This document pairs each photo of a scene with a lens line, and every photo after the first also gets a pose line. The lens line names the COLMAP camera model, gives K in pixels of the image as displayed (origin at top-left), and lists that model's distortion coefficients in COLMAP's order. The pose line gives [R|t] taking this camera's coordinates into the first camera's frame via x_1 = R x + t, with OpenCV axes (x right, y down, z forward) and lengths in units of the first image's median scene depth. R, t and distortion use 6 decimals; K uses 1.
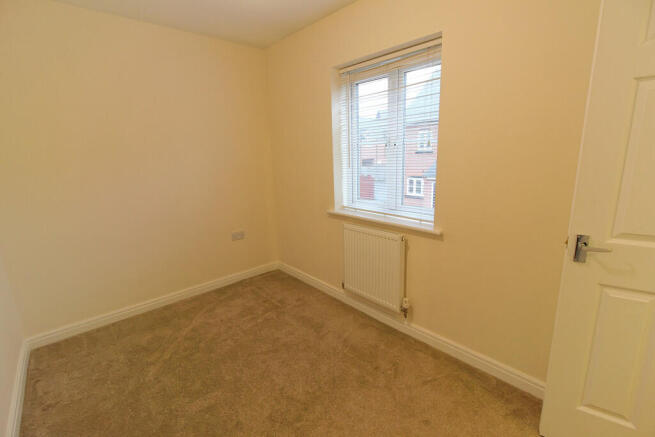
lens RADIAL K [[300.3, 0, 322.4], [0, 300.3, 221.6], [0, 0, 1]] dist [-0.001716, 0.000045]
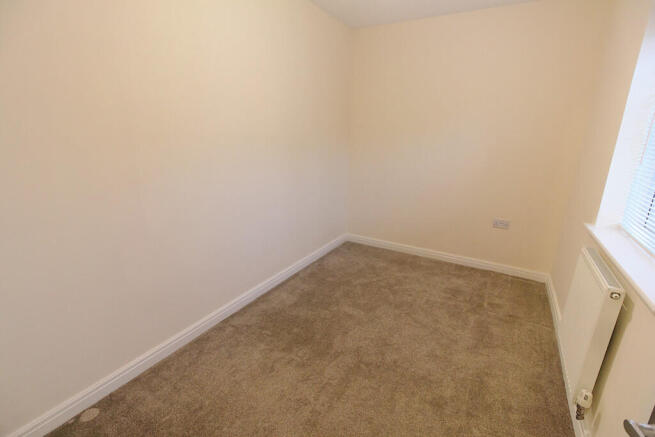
lens RADIAL K [[300.3, 0, 333.2], [0, 300.3, 216.2], [0, 0, 1]] dist [-0.001716, 0.000045]
pose [[0.305581, 0.289983, -0.906934, 0.488440], [-0.247660, 0.943919, 0.218363, -0.060687], [0.919394, 0.157883, 0.360261, 0.245935]]
